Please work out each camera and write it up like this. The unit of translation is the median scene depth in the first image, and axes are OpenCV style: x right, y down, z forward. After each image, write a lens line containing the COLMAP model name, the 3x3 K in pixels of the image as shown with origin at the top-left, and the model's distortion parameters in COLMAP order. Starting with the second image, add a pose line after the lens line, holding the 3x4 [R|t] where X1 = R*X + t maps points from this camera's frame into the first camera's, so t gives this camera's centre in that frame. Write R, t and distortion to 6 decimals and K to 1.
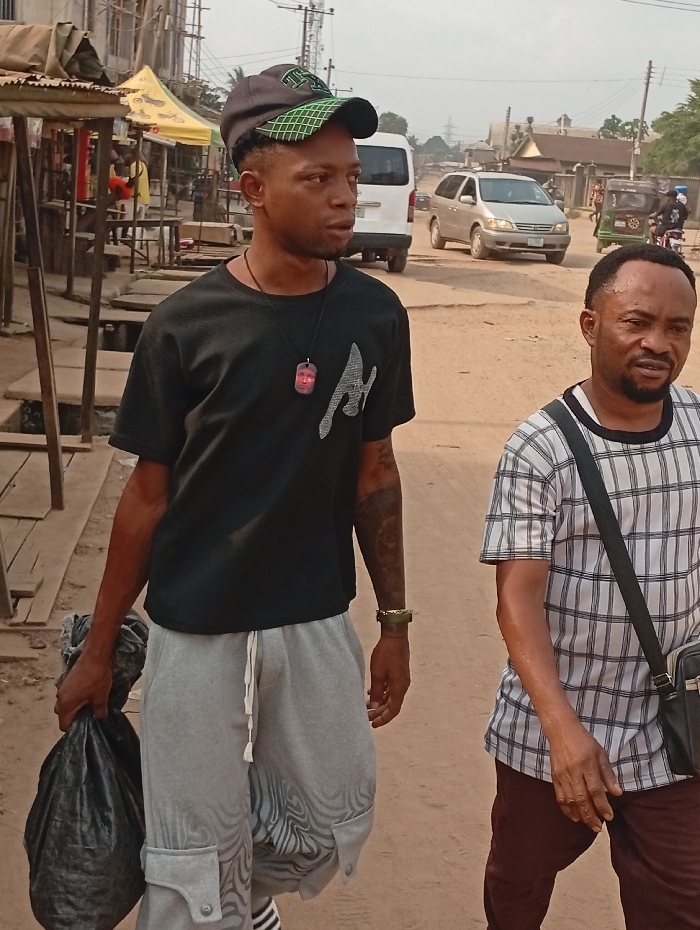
lens RADIAL K [[1473.3, 0, 298.0], [0, 1473.3, 519.8], [0, 0, 1]] dist [0.035390, -0.239918]
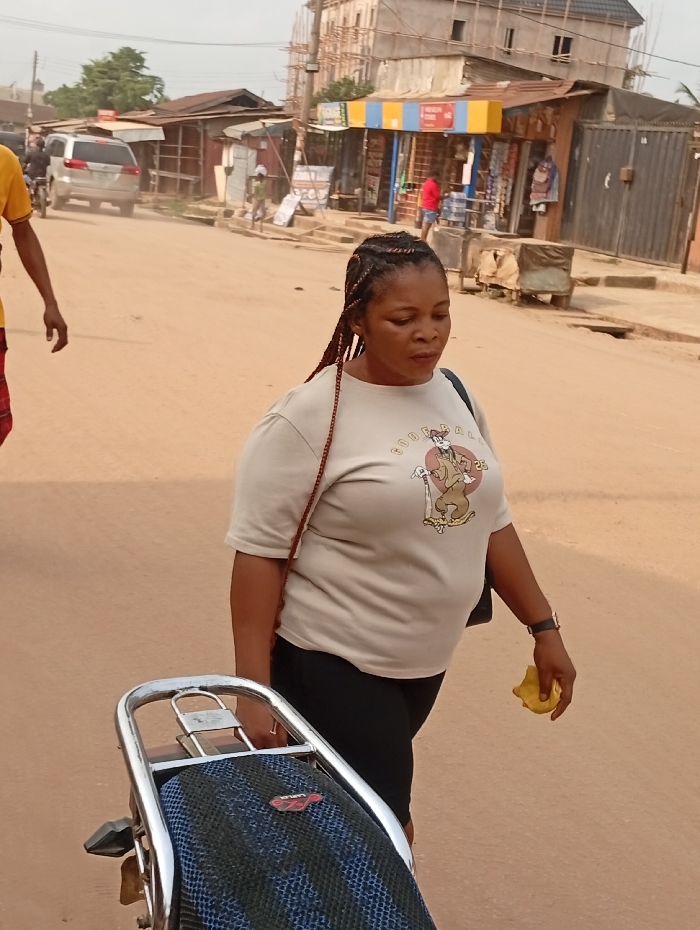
lens RADIAL K [[1487.7, 0, 351.0], [0, 1487.7, 441.7], [0, 0, 1]] dist [0.135008, -0.170781]
pose [[0.934737, -0.024196, 0.354516, -0.000613], [0.035052, 0.999092, -0.024232, 0.086943], [-0.353607, 0.035077, 0.934736, -0.356968]]
